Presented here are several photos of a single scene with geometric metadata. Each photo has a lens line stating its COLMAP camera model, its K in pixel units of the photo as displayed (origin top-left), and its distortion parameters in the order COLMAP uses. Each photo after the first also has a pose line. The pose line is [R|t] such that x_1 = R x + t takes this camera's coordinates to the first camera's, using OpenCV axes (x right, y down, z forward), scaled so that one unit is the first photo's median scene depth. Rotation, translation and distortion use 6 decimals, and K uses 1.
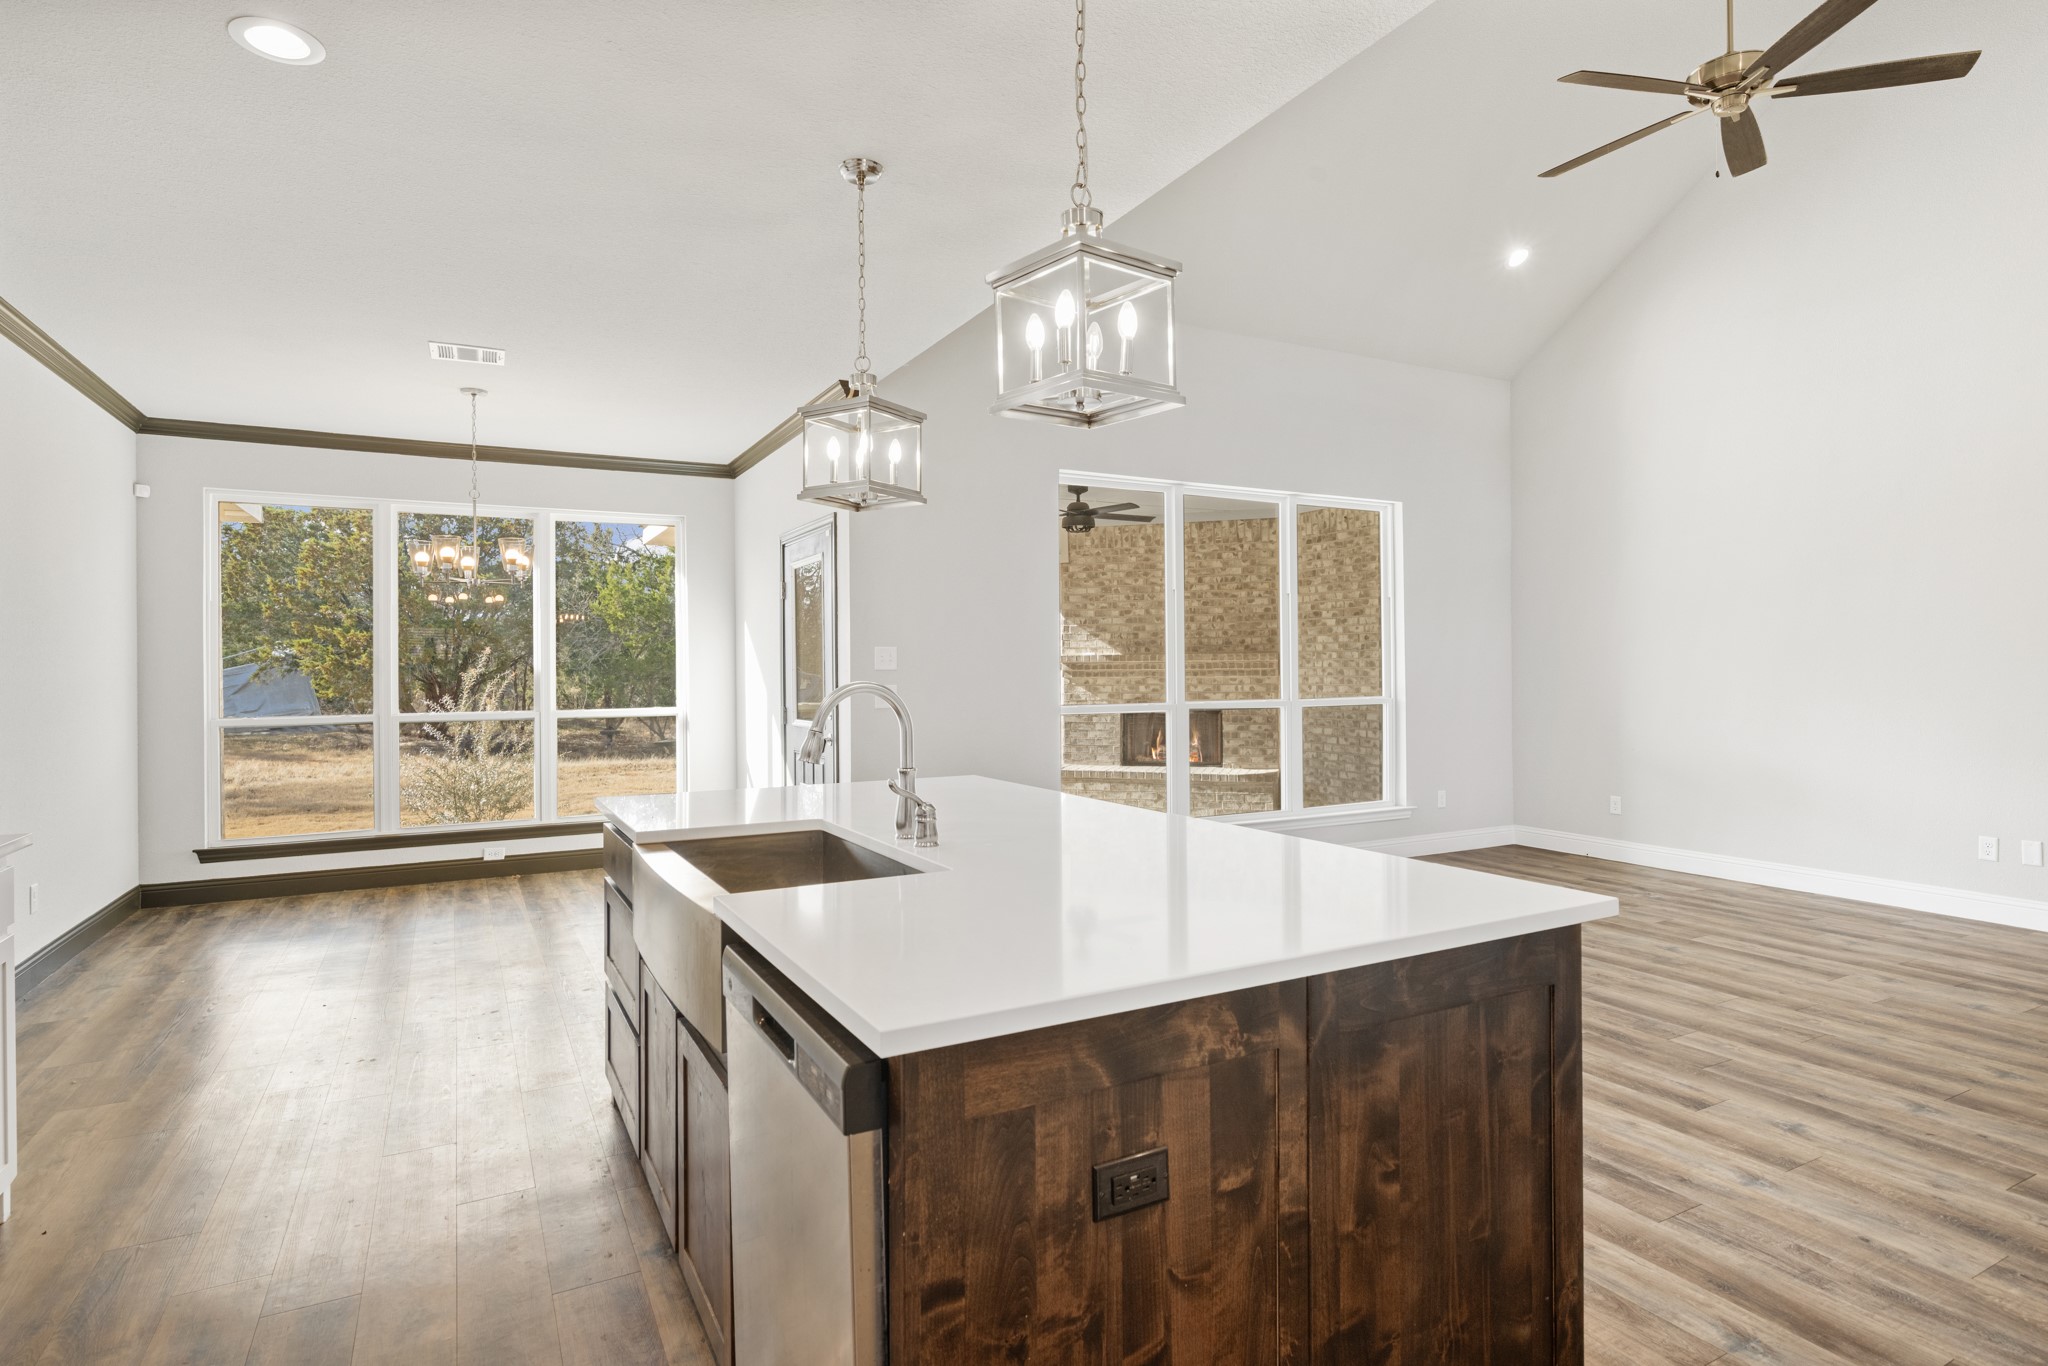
lens RADIAL K [[1057.5, 0, 1023.3], [0, 1057.5, 673.7], [0, 0, 1]] dist [-0.002255, -0.000997]
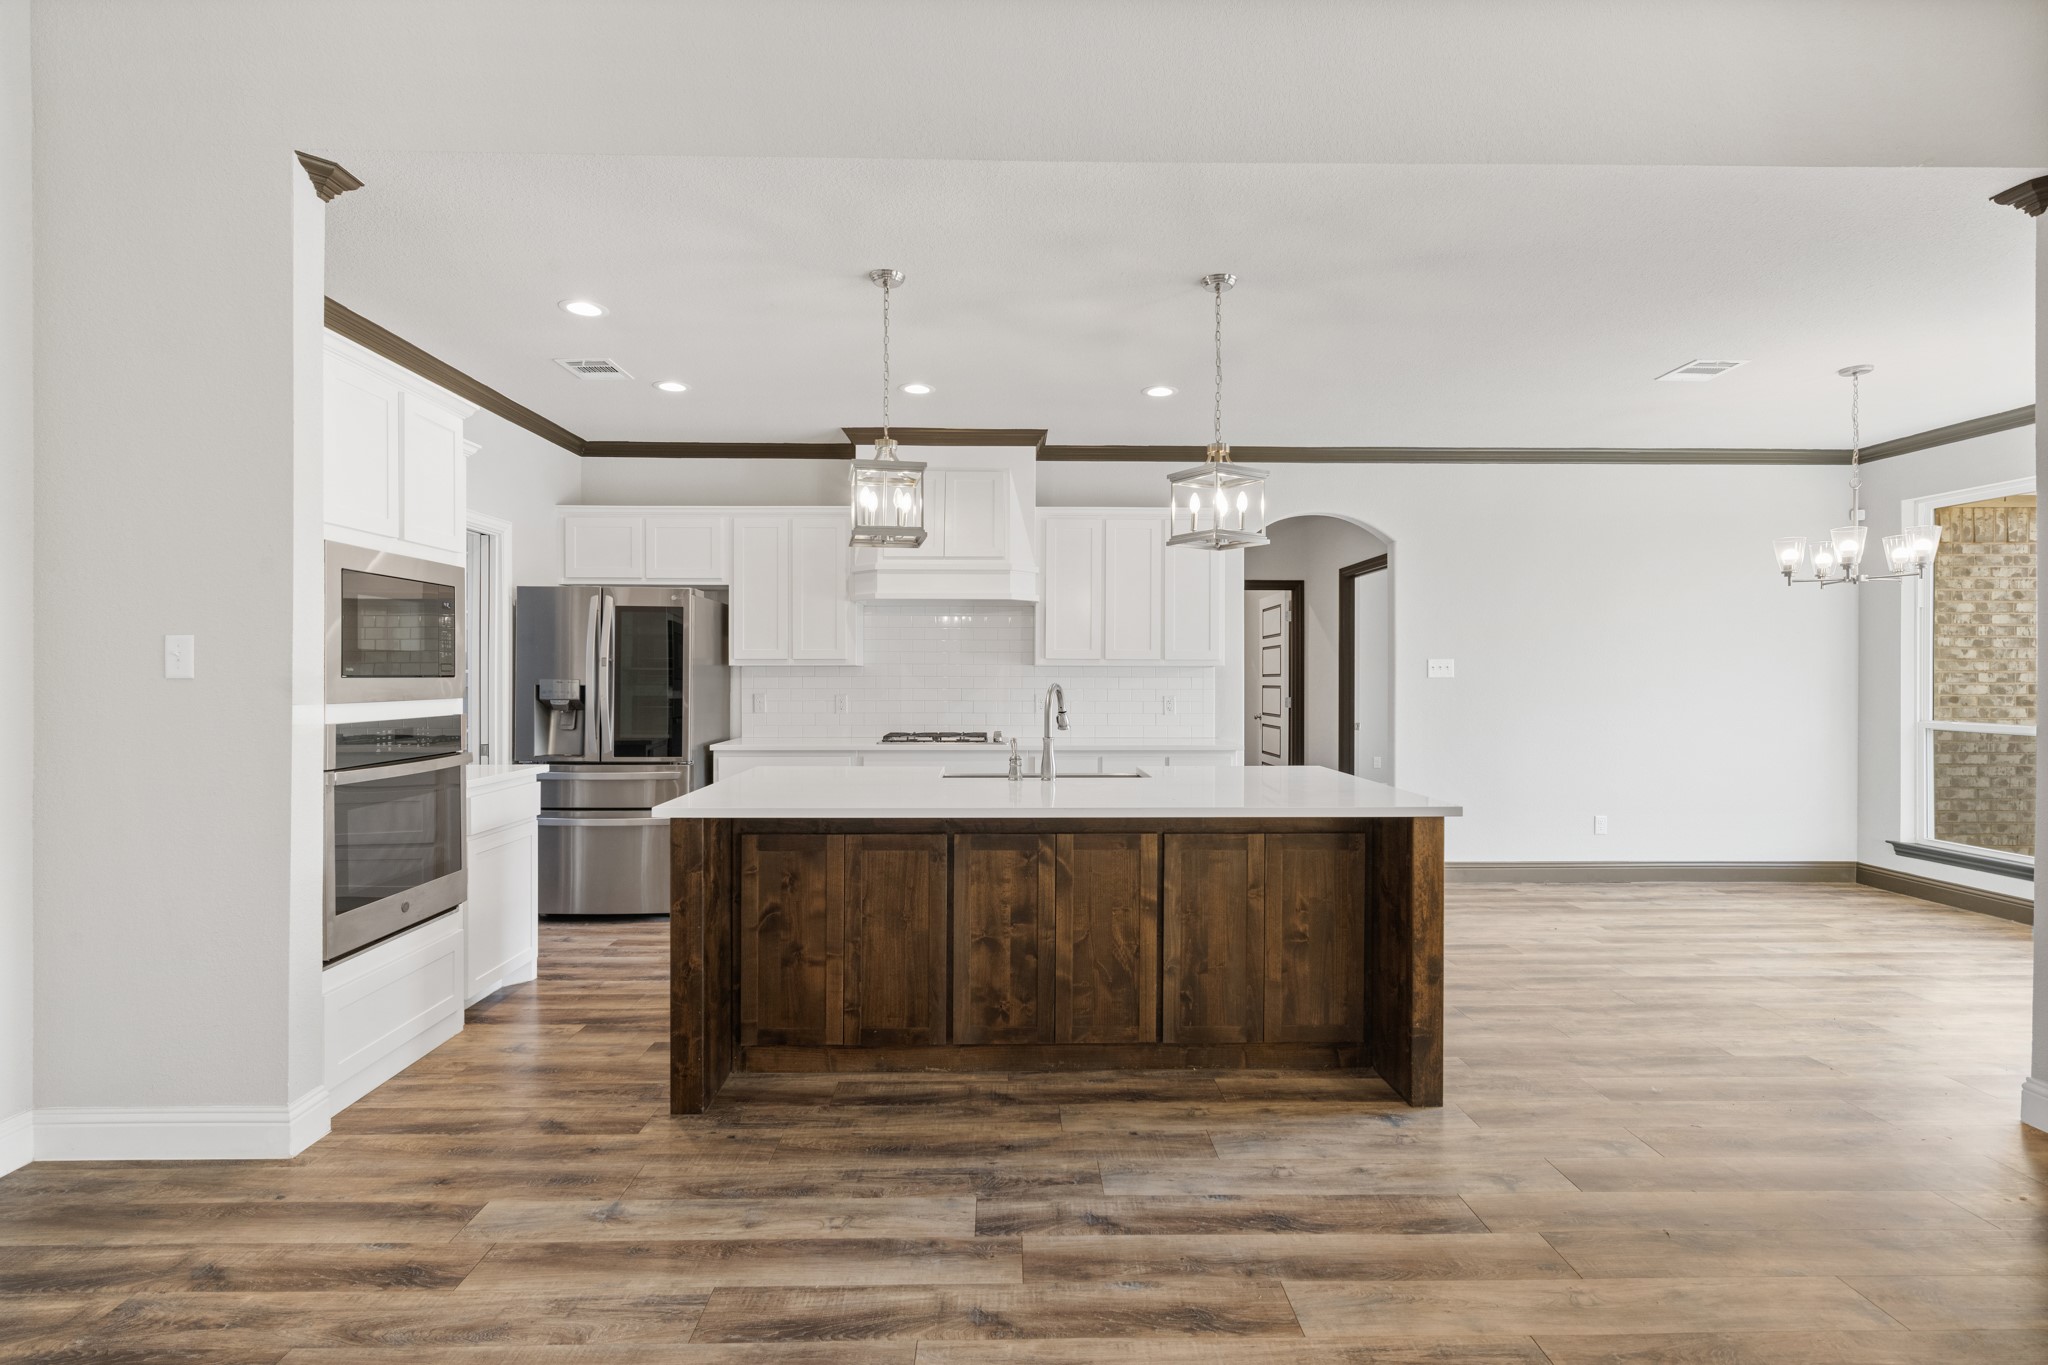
lens RADIAL K [[979.0, 0, 1019.0], [0, 979.0, 680.3], [0, 0, 1]] dist [0.000787, 0.000152]
pose [[-0.456926, 0.011816, -0.889426, 1.074304], [-0.003897, 0.999876, 0.015286, -0.018426], [0.889496, 0.010451, -0.456823, 1.411617]]
